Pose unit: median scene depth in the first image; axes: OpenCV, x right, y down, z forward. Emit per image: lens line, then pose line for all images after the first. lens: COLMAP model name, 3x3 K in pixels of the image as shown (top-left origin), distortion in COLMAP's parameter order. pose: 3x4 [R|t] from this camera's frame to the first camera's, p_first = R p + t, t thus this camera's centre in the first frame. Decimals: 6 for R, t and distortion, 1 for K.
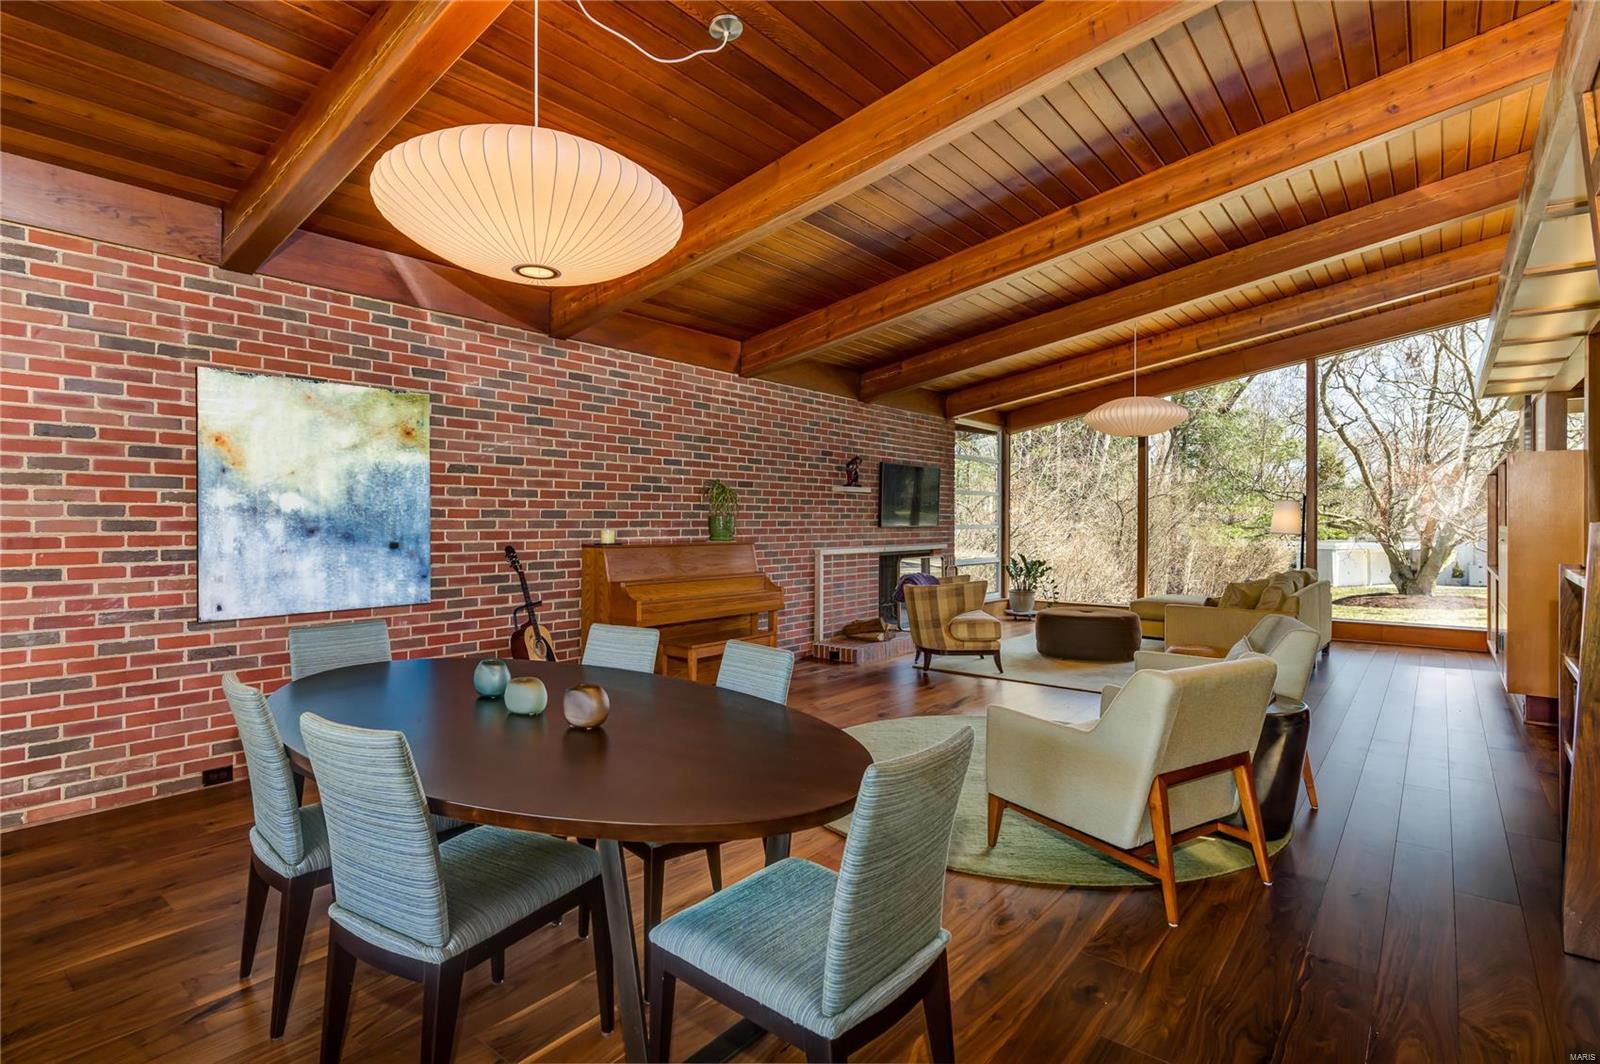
lens RADIAL K [[795.0, 0, 800.7], [0, 795.0, 528.2], [0, 0, 1]] dist [0.005520, -0.001527]
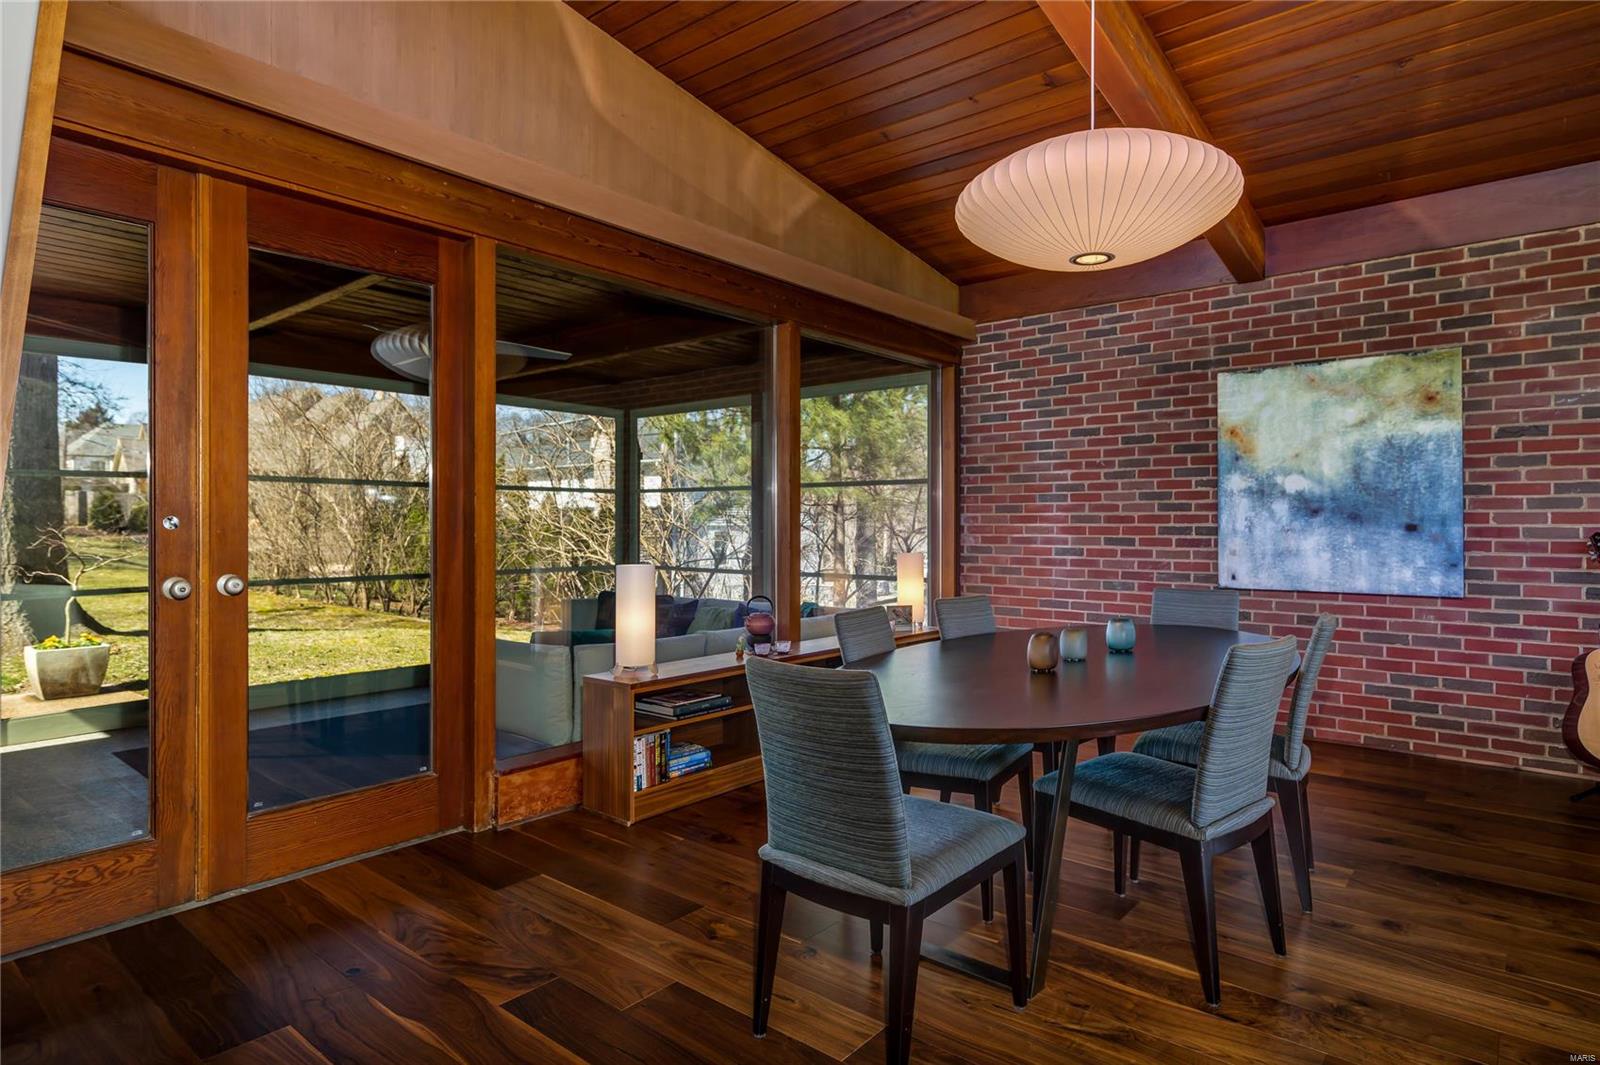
lens RADIAL K [[858.9, 0, 817.3], [0, 858.9, 523.8], [0, 0, 1]] dist [0.006666, -0.002608]
pose [[-0.002341, 0.006438, -0.999977, 0.499818], [-0.004196, 0.999970, 0.006448, 0.015635], [0.999988, 0.004211, -0.002314, 0.375753]]
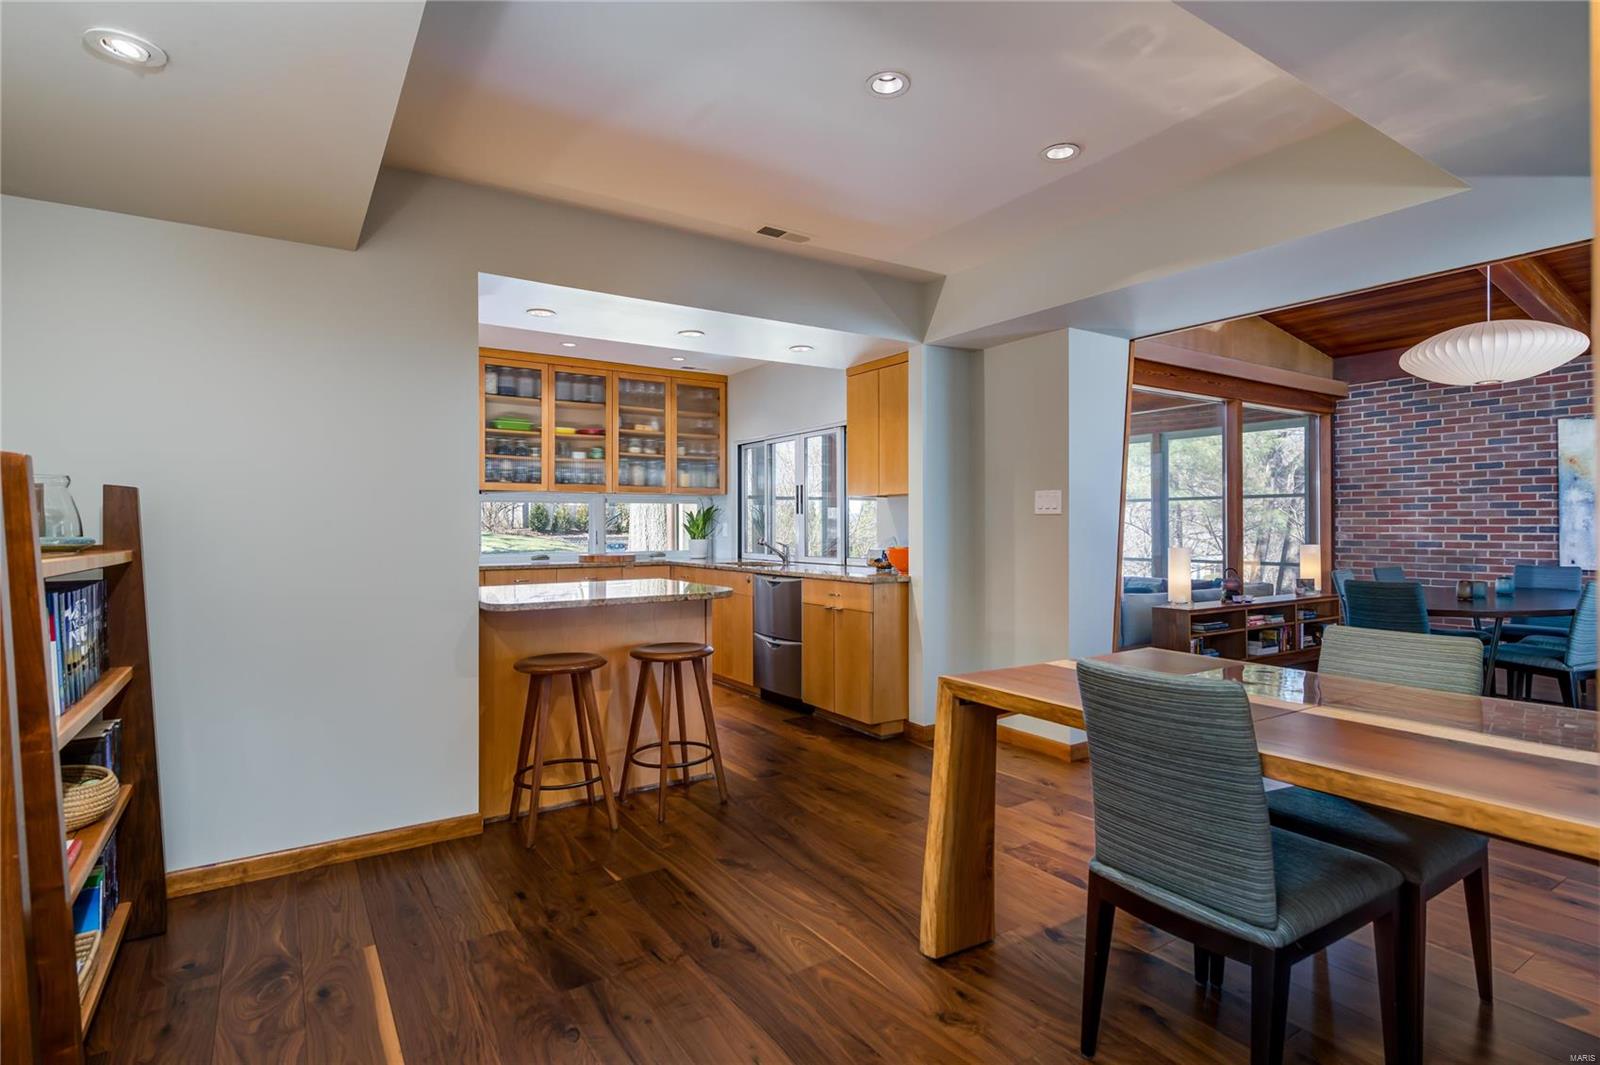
lens RADIAL K [[795.0, 0, 832.3], [0, 795.0, 522.5], [0, 0, 1]] dist [0.005520, -0.001527]
pose [[-0.277510, 0.002130, -0.960720, 1.227641], [-0.000040, 0.999998, 0.002229, 0.013537], [0.960723, 0.000657, -0.277509, -0.018481]]
